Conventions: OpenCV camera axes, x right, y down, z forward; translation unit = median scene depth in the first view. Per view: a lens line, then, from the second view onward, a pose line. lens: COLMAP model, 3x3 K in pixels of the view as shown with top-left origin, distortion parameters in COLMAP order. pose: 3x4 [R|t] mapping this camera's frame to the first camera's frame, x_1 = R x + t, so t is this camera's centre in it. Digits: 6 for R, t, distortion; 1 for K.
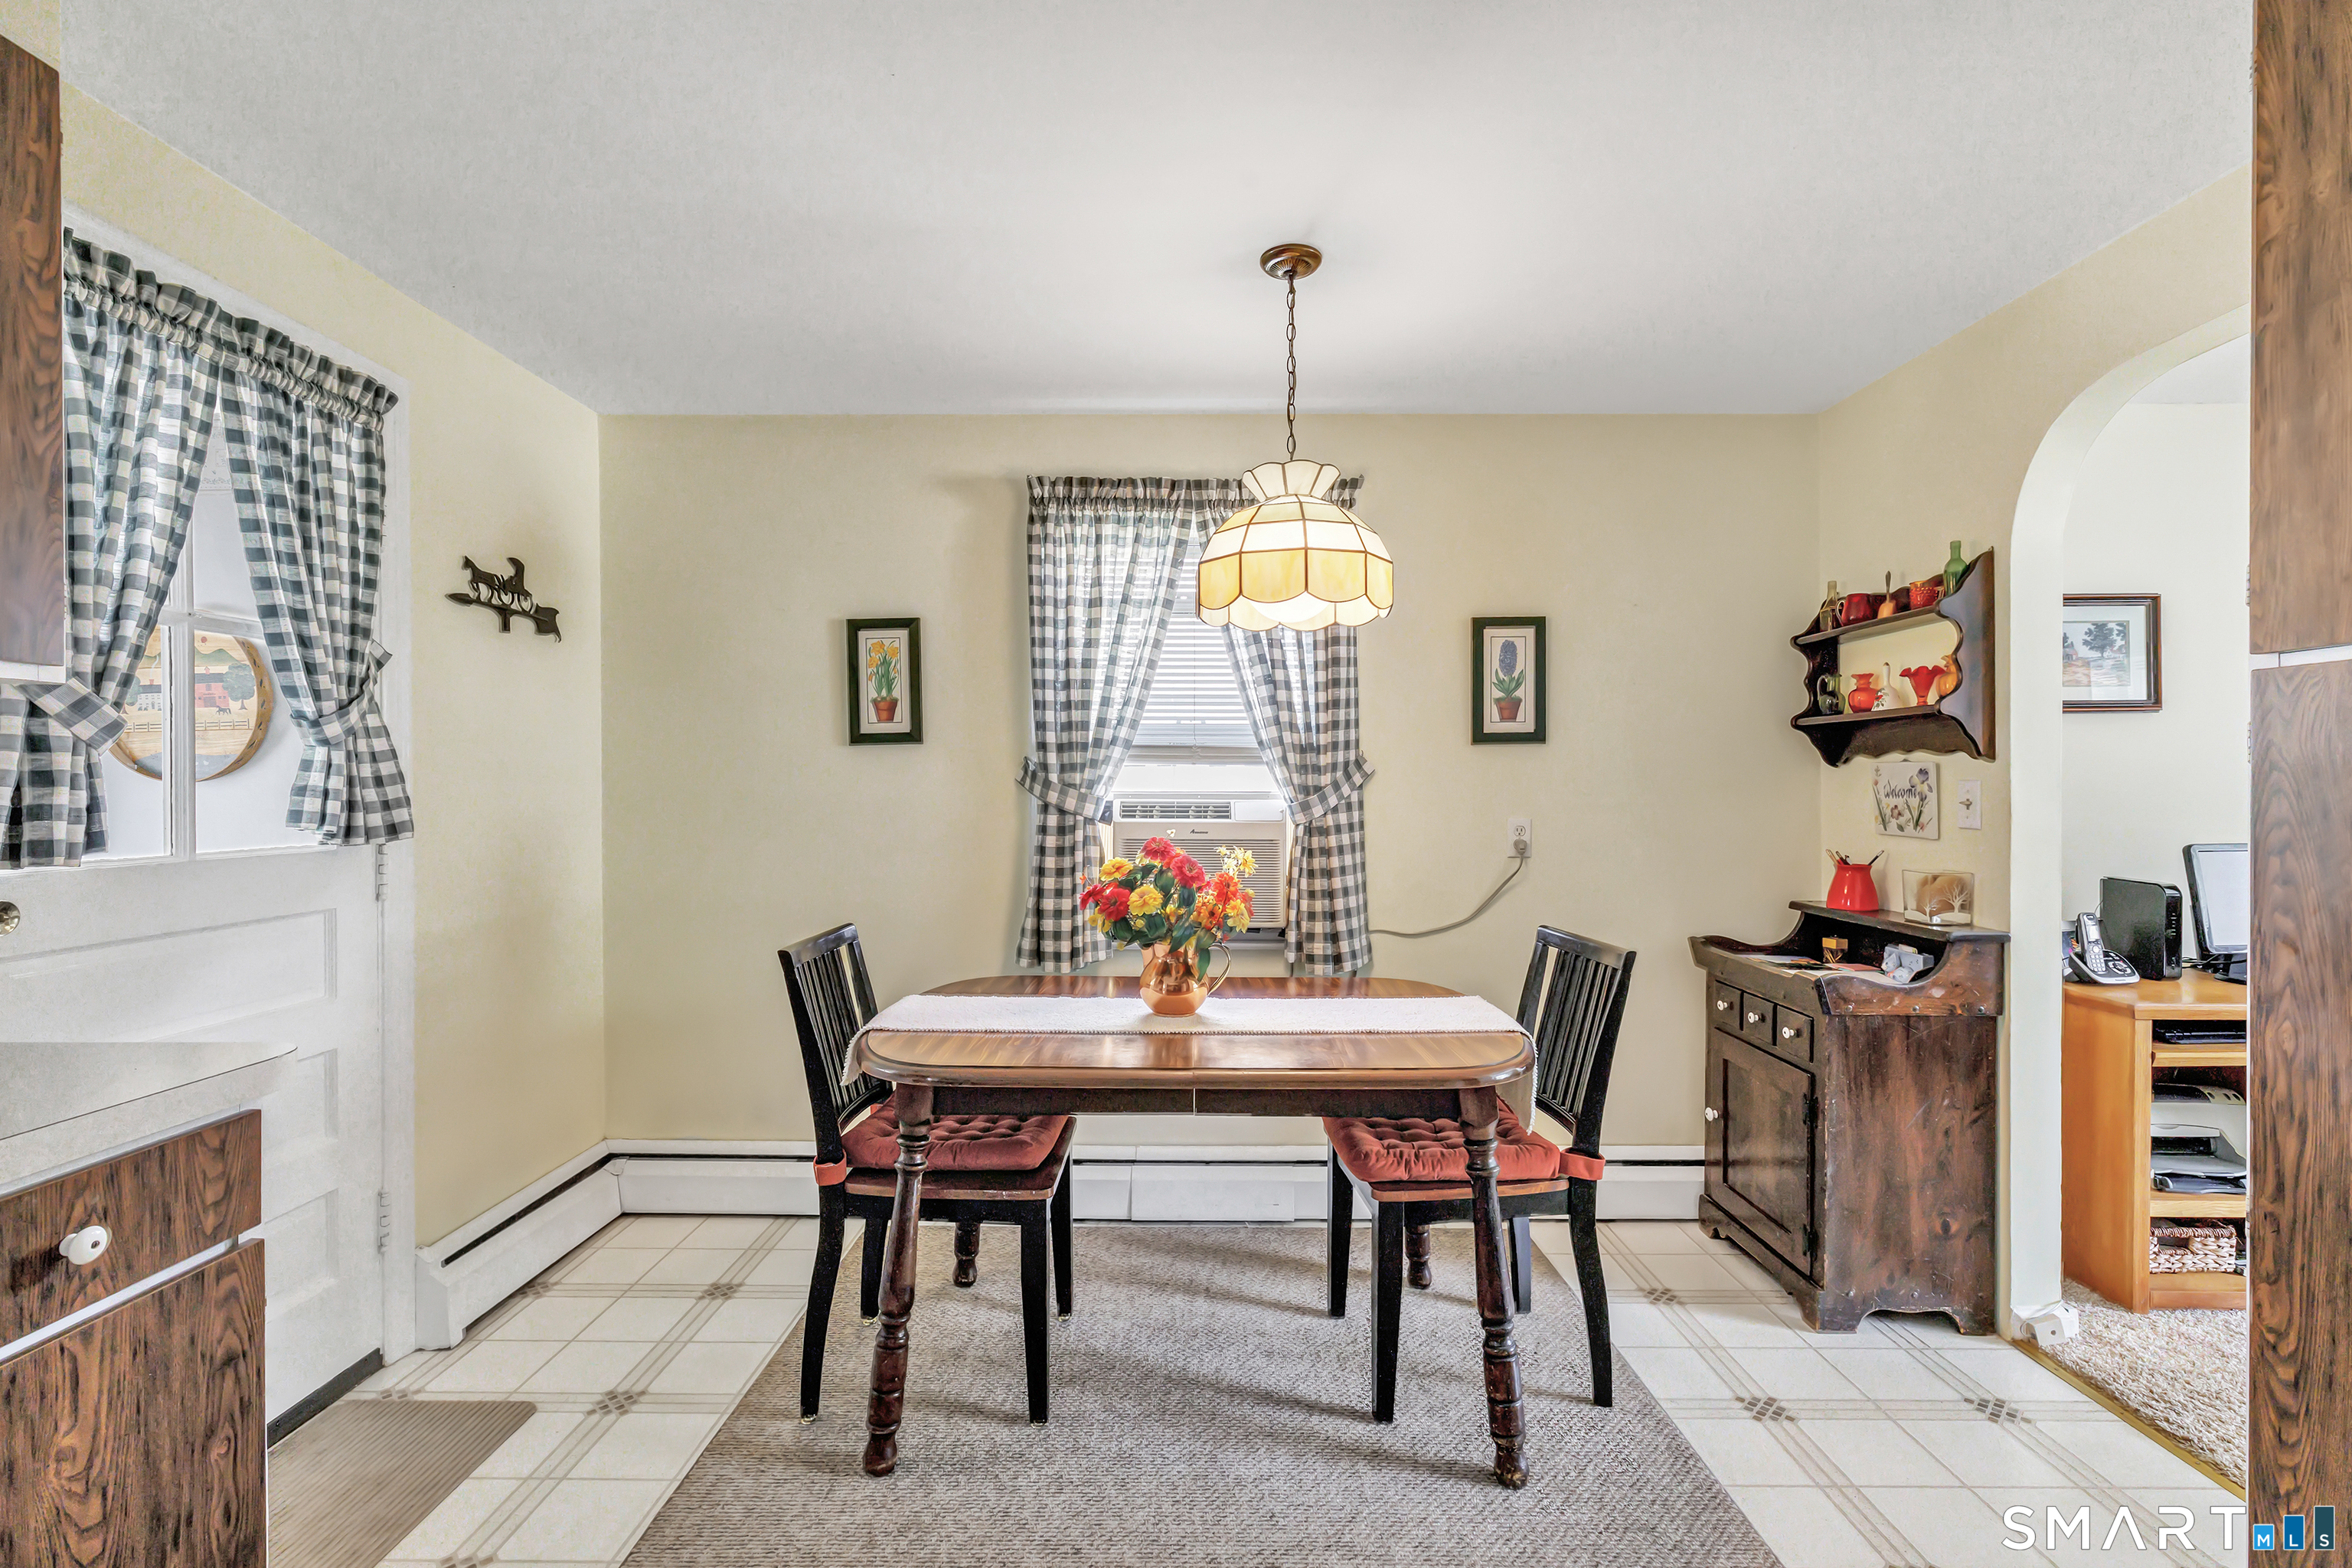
lens RADIAL K [[1046.4, 0, 1170.6], [0, 1046.4, 786.6], [0, 0, 1]] dist [-0.000183, 0.000632]
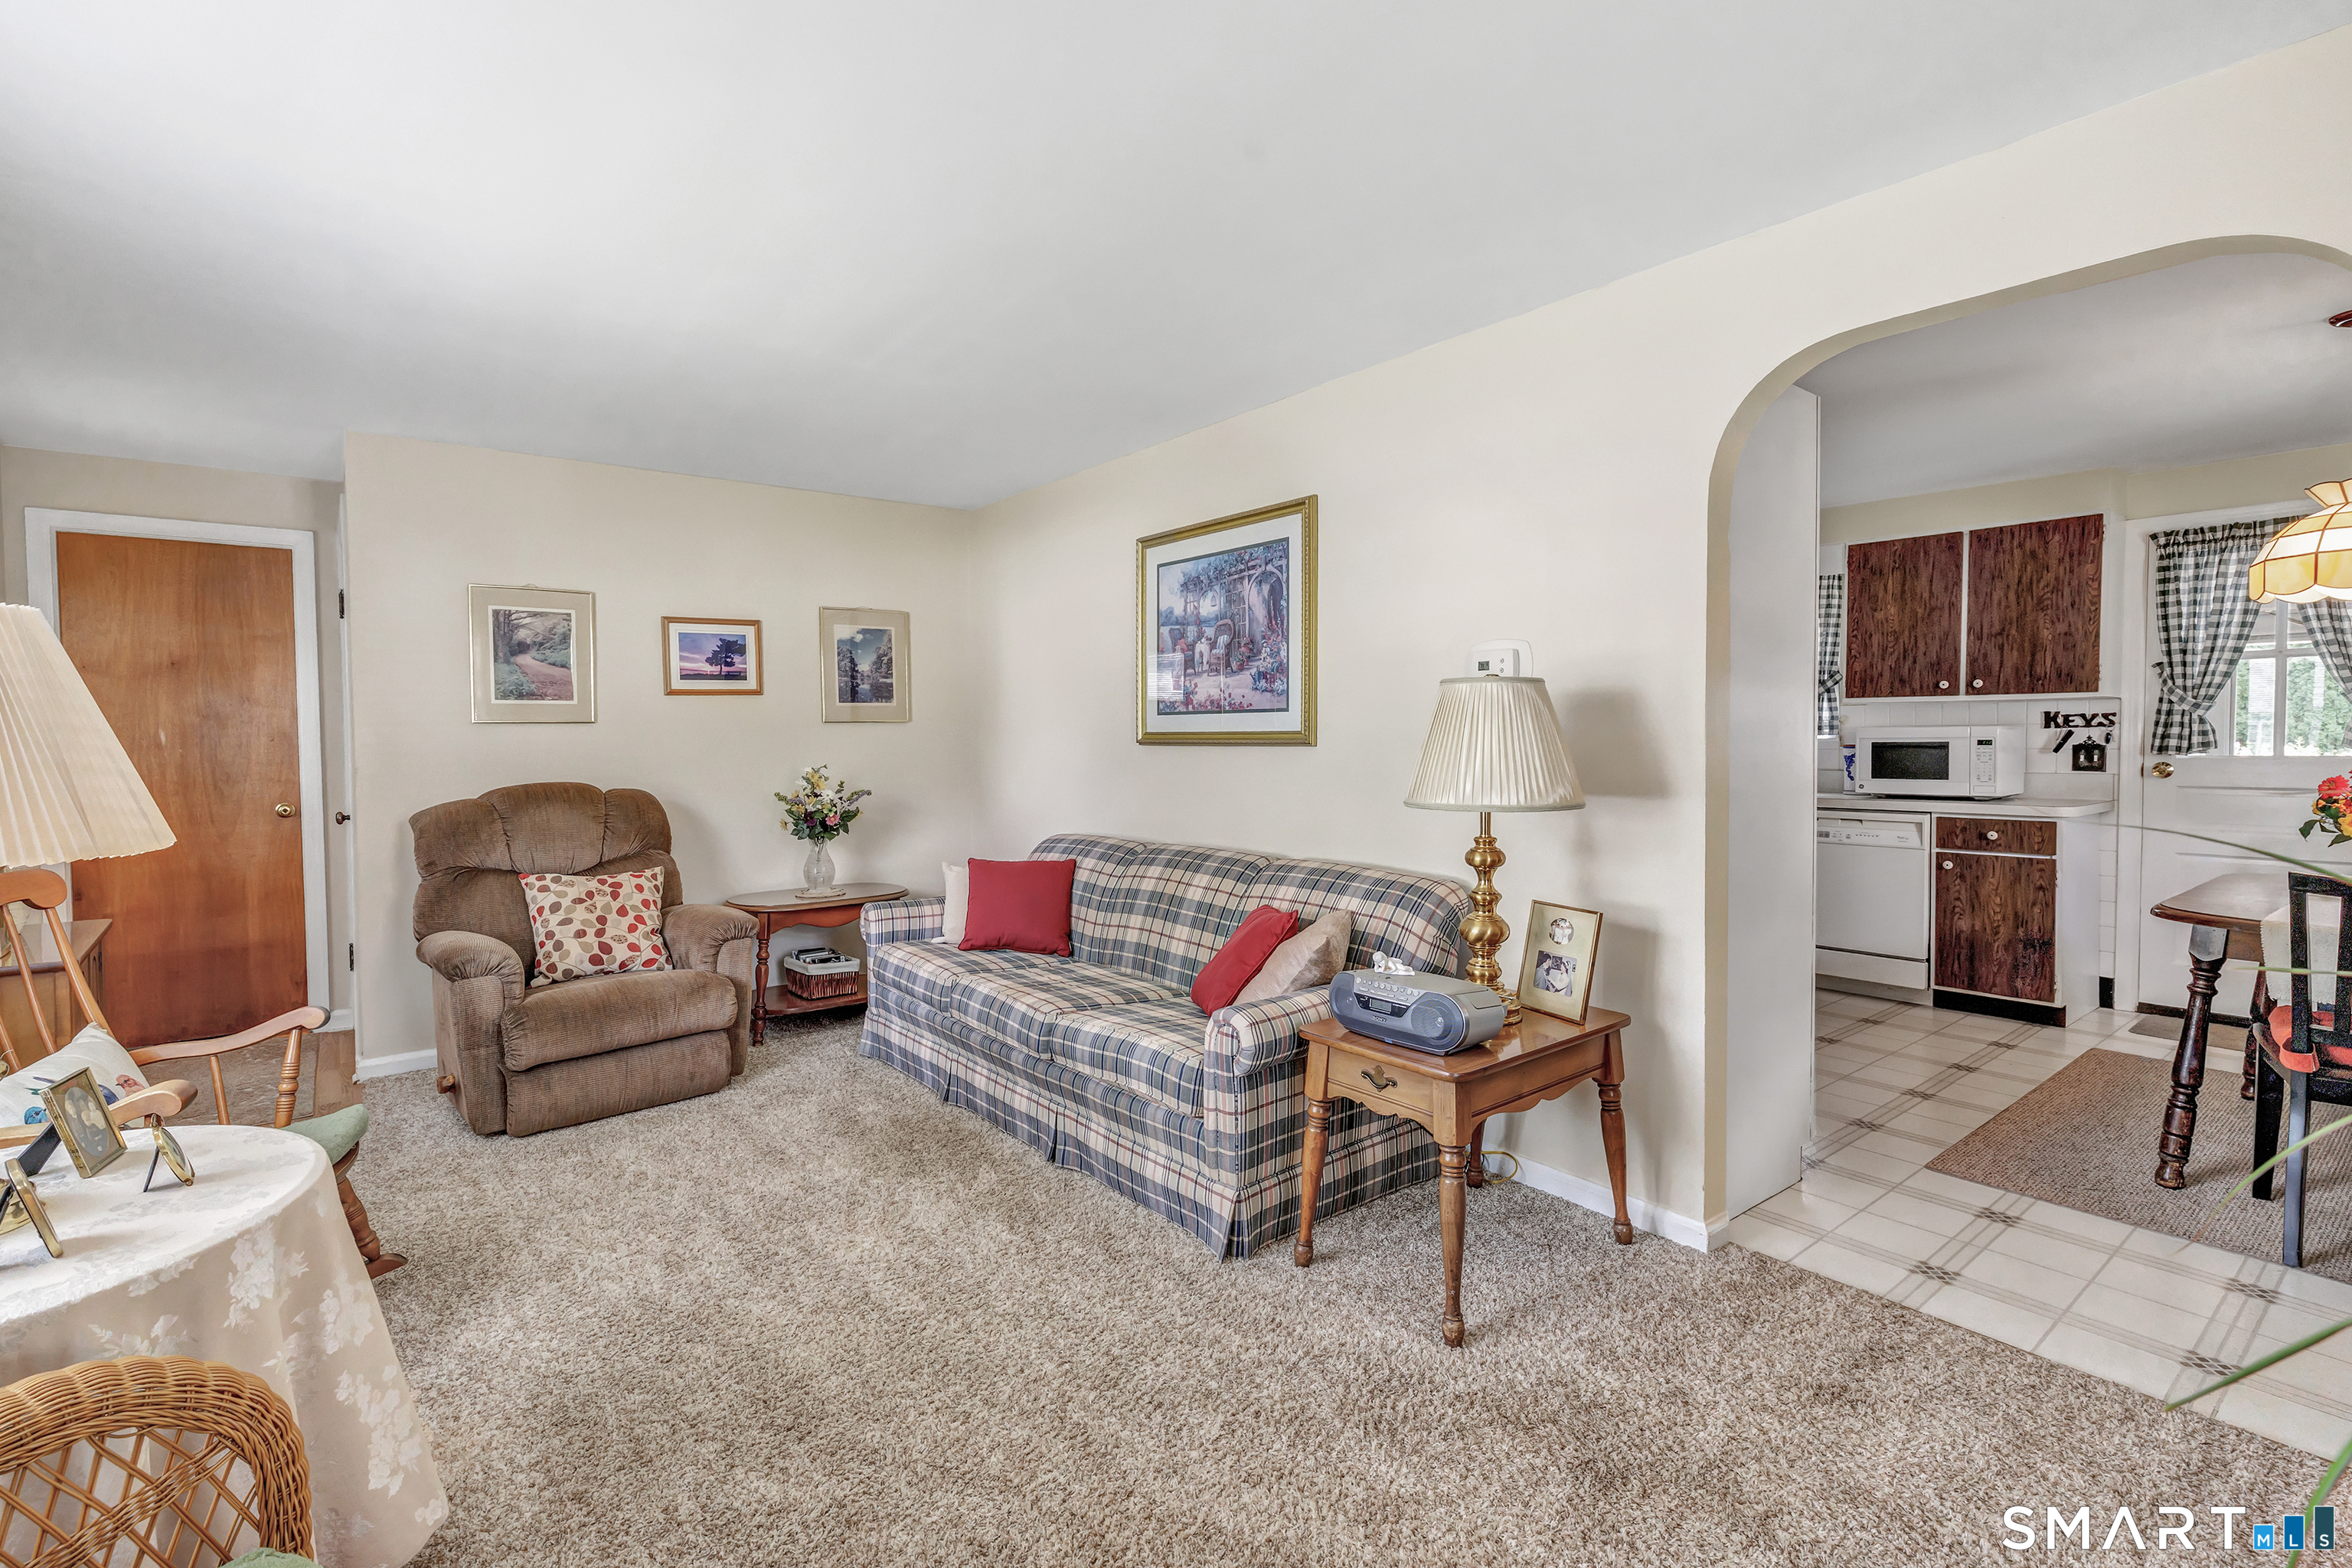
lens RADIAL K [[1104.9, 0, 1167.9], [0, 1104.9, 780.5], [0, 0, 1]] dist [0.002841, 0.000503]
pose [[-0.780643, 0.031555, -0.624181, 3.811873], [0.008937, 0.999186, 0.039337, 0.002775], [0.624914, 0.025130, -0.780289, 2.086353]]
